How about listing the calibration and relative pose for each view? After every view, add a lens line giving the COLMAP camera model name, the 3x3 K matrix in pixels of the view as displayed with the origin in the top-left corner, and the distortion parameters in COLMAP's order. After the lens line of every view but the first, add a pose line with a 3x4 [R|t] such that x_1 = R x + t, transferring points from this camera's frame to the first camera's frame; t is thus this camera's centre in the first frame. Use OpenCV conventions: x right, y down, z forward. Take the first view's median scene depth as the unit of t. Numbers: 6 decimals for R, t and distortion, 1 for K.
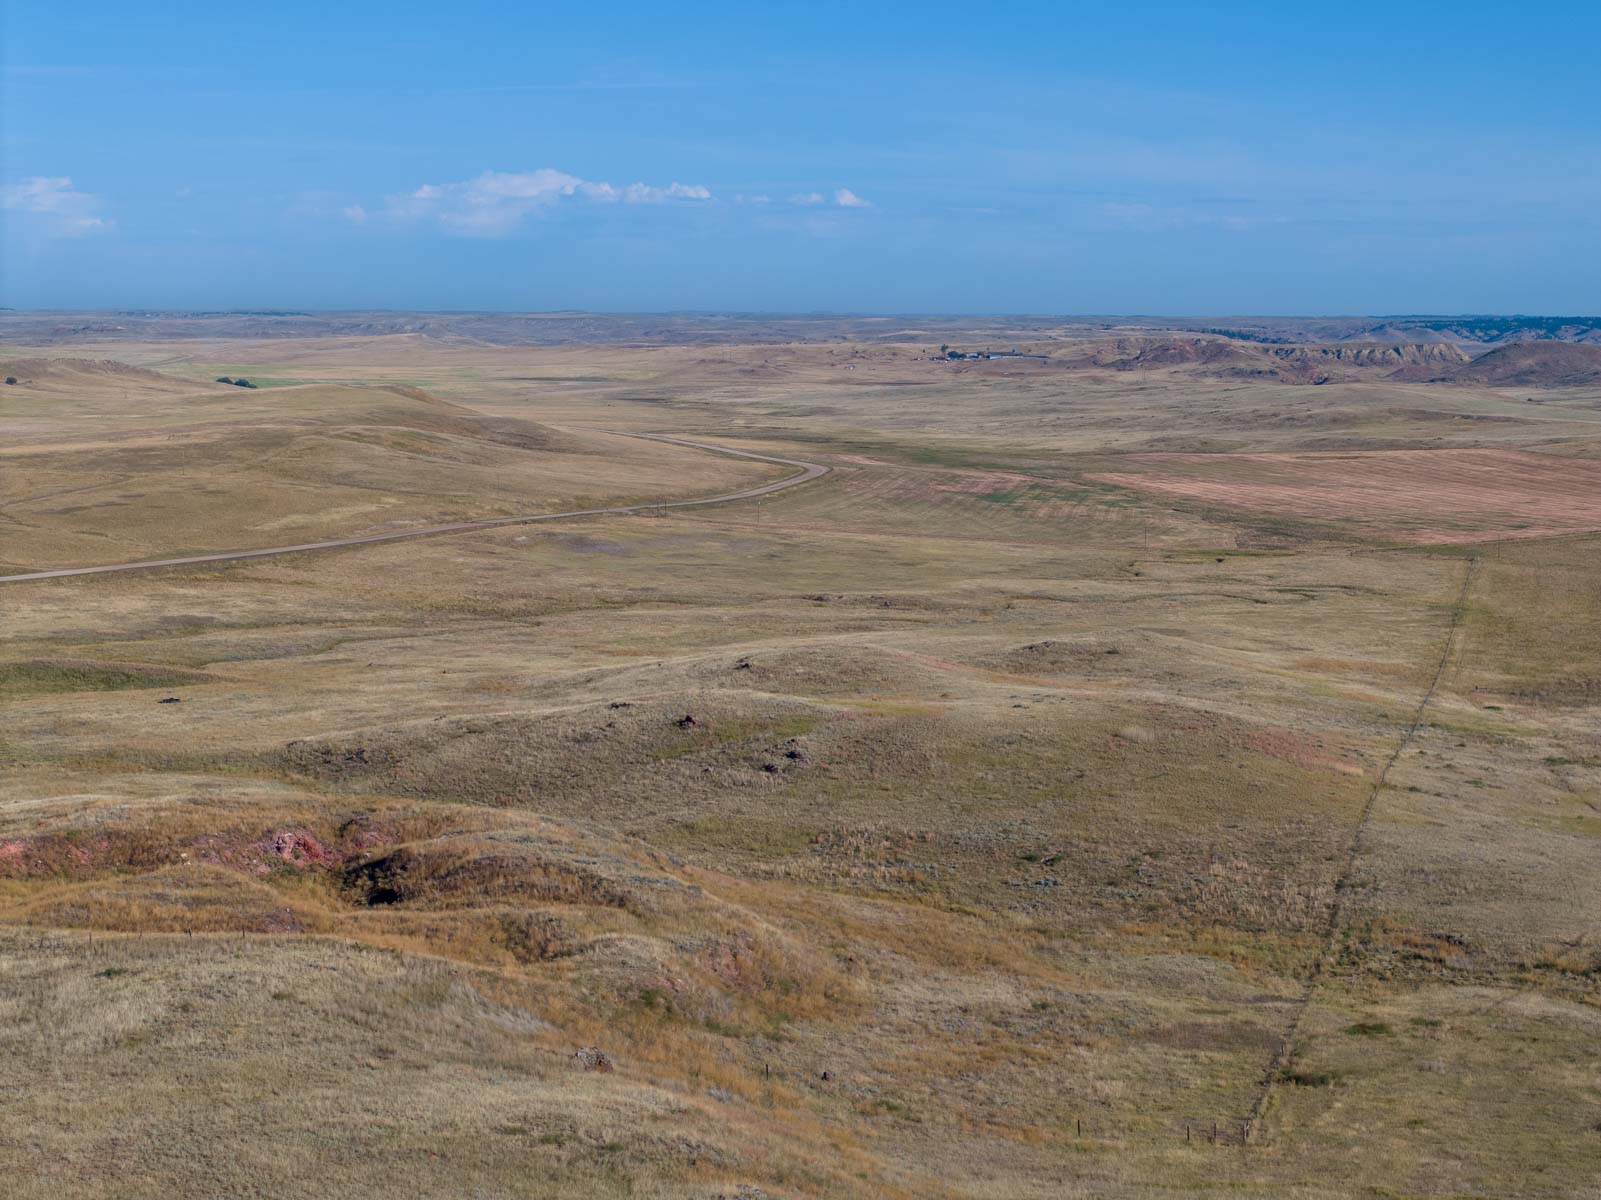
lens RADIAL K [[3219.0, 0, 797.3], [0, 3219.0, 600.7], [0, 0, 1]] dist [-0.083008, 0.000000]
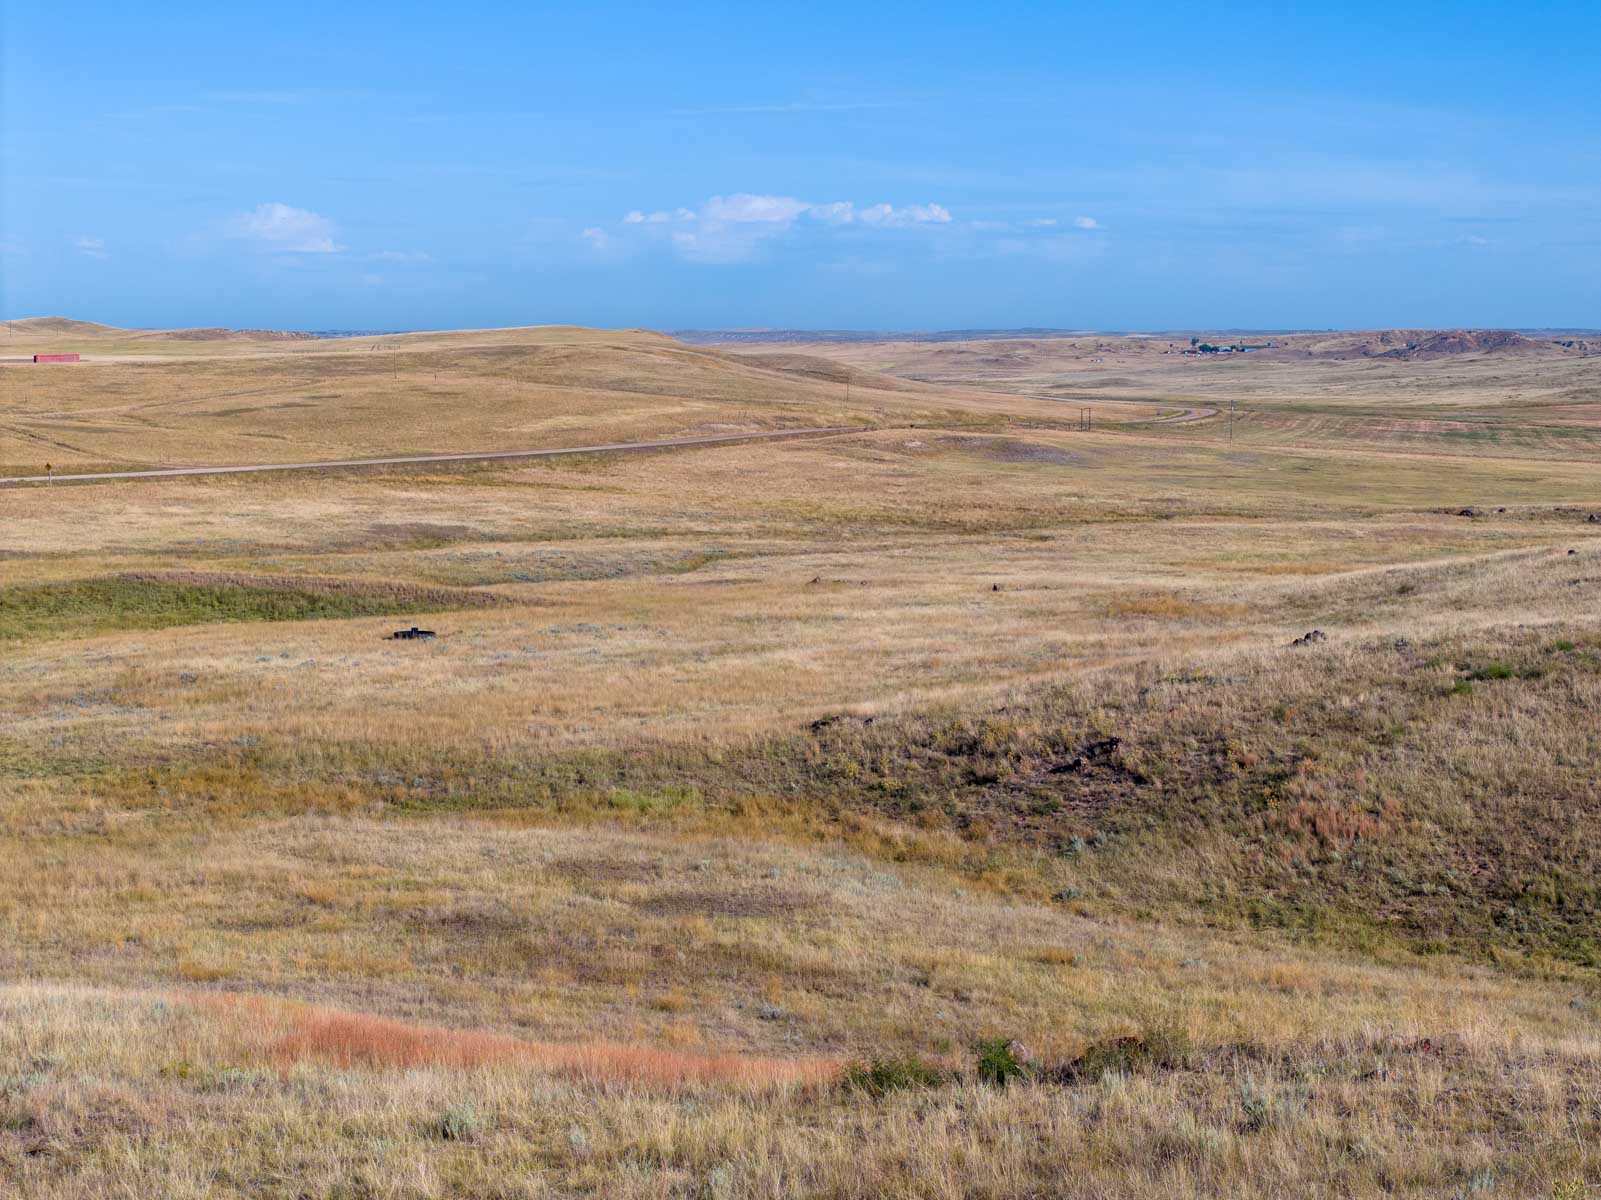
lens RADIAL K [[3219.0, 0, 794.0], [0, 3219.0, 600.1], [0, 0, 1]] dist [-0.083008, 0.000000]
pose [[0.998250, 0.000054, -0.059139, -0.076803], [-0.000541, 0.999966, -0.008228, 0.019071], [0.059137, 0.008246, 0.998216, 0.371749]]
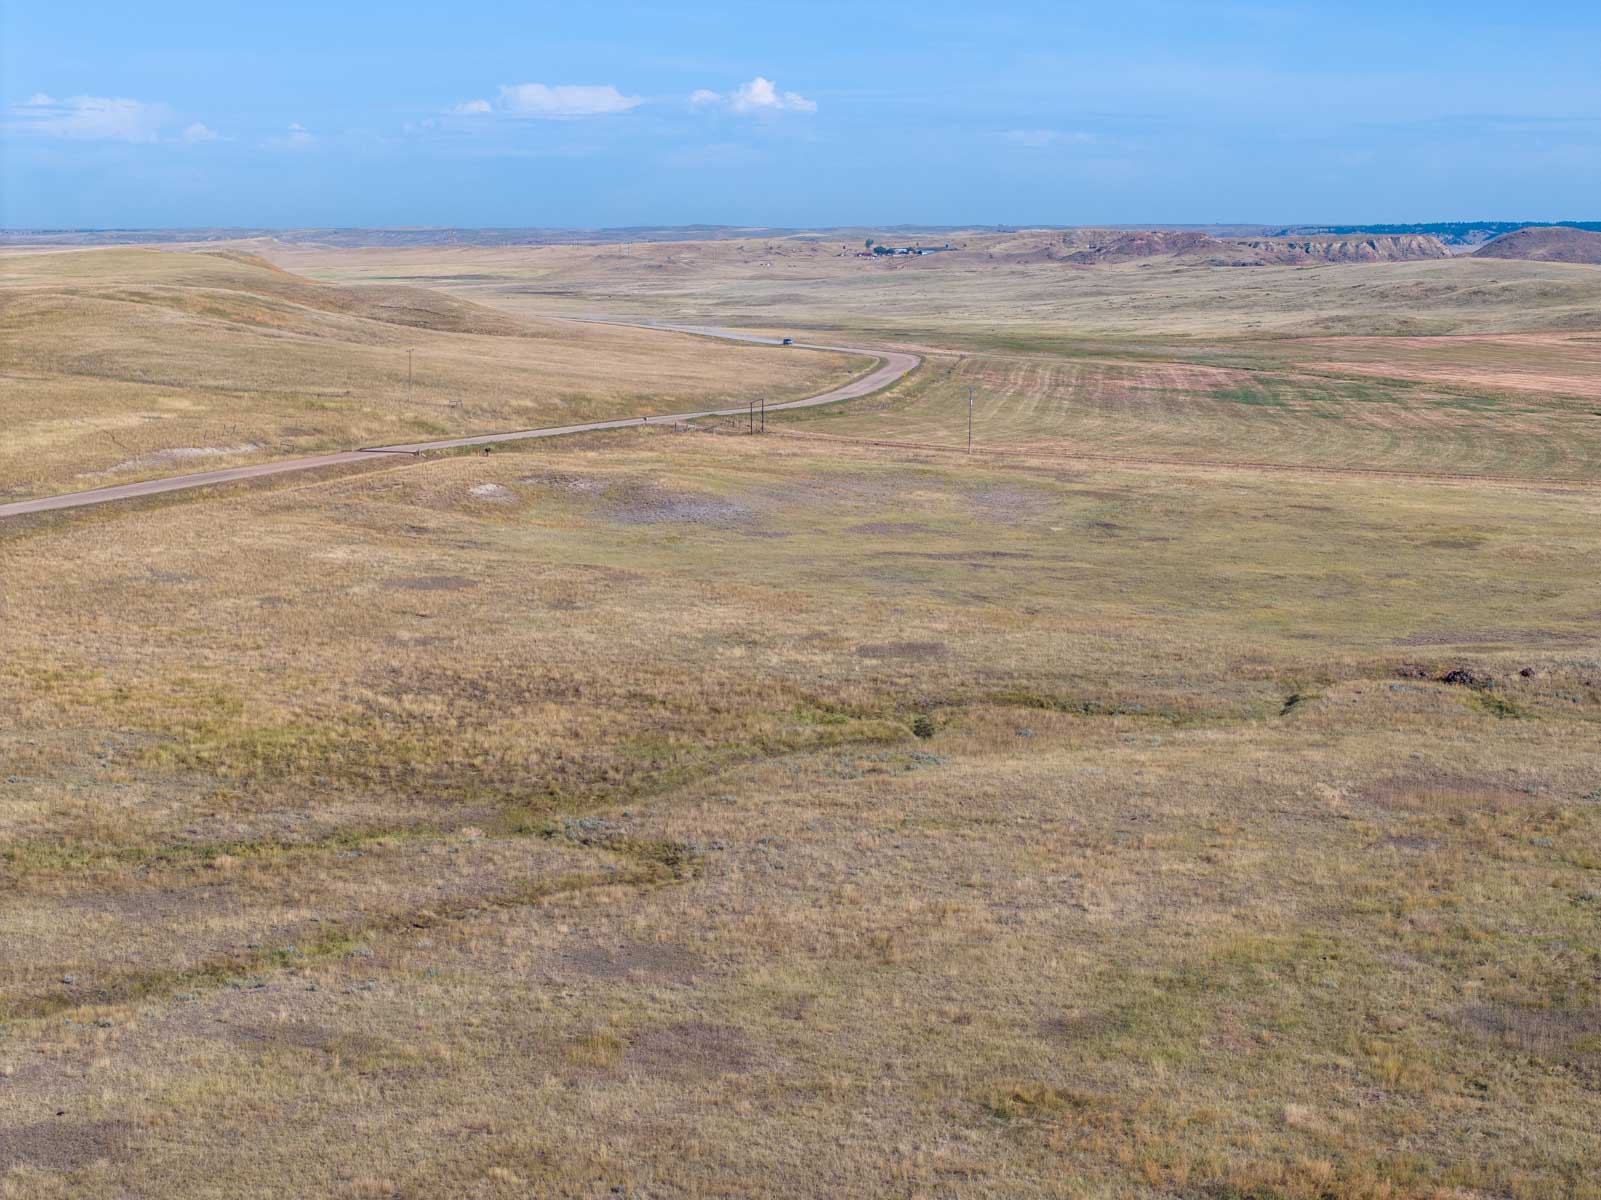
lens RADIAL K [[3219.0, 0, 803.1], [0, 3219.0, 598.3], [0, 0, 1]] dist [-0.083008, 0.000000]
pose [[0.998907, -0.012255, 0.045116, -0.068742], [0.011166, 0.999642, 0.024307, -0.016038], [-0.045398, -0.023777, 0.998686, 0.633443]]
